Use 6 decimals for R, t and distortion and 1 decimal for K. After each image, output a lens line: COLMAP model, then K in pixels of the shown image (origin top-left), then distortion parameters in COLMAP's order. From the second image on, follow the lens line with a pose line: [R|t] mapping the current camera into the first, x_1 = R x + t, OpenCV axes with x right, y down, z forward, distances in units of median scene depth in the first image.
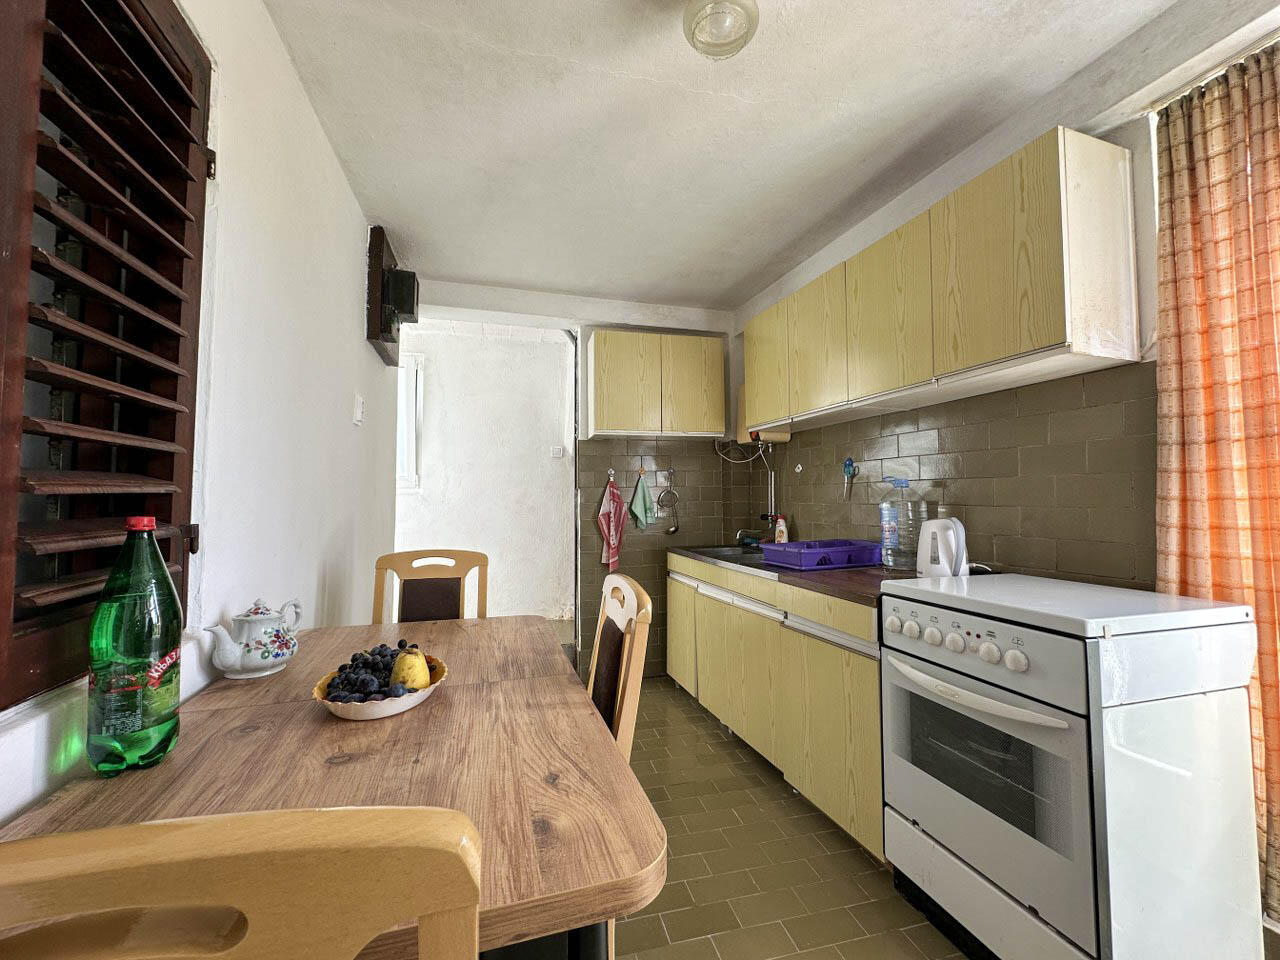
lens RADIAL K [[537.8, 0, 635.5], [0, 537.8, 480.2], [0, 0, 1]] dist [-0.001784, 0.000683]
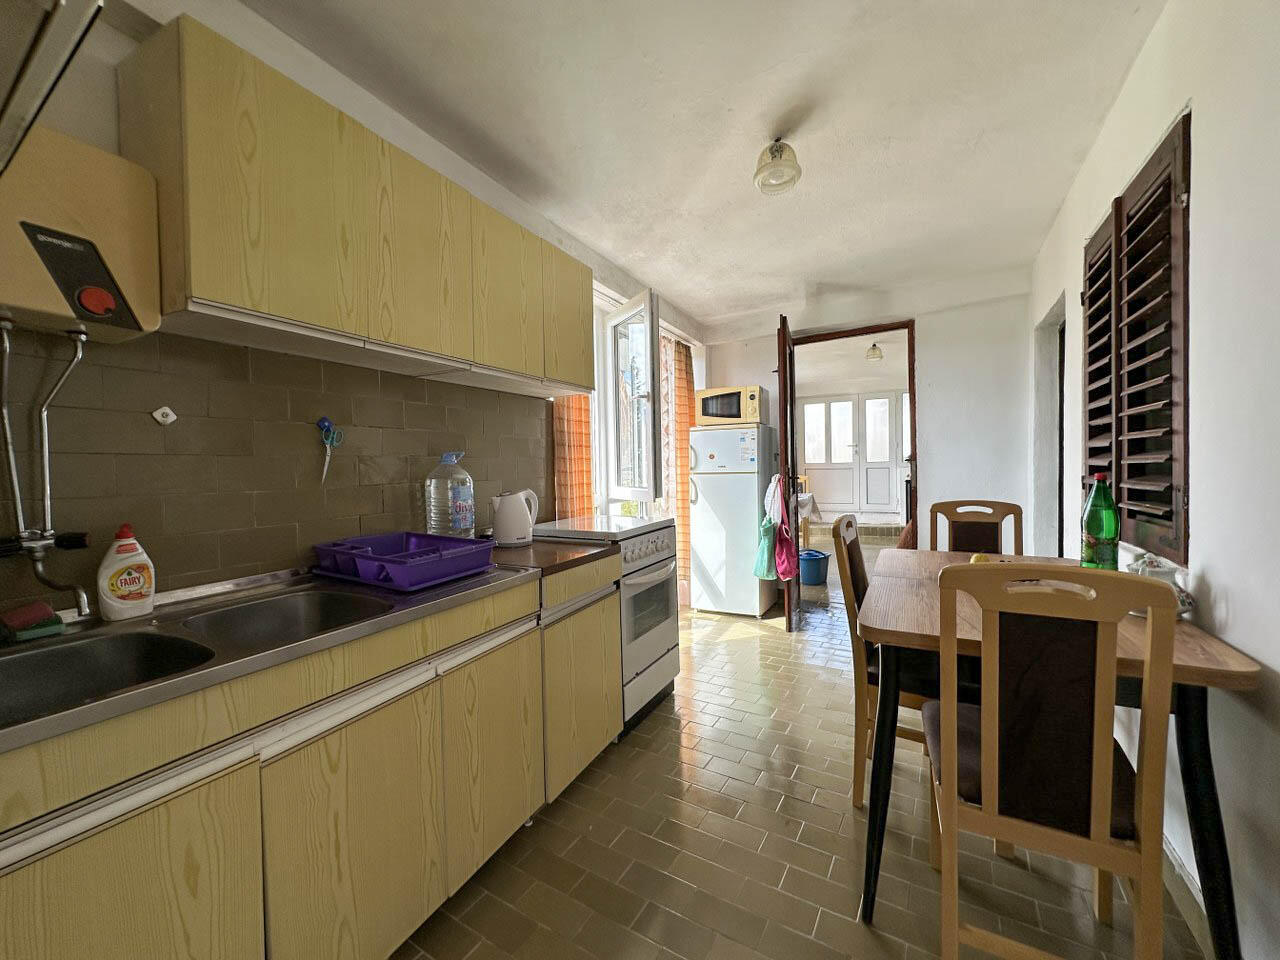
lens RADIAL K [[537.8, 0, 635.5], [0, 537.8, 480.2], [0, 0, 1]] dist [-0.001784, 0.000683]
pose [[-0.730859, -0.005618, 0.682505, -0.398086], [-0.007667, 0.999971, 0.000021, 0.040677], [-0.682485, -0.005218, -0.730881, 1.524624]]
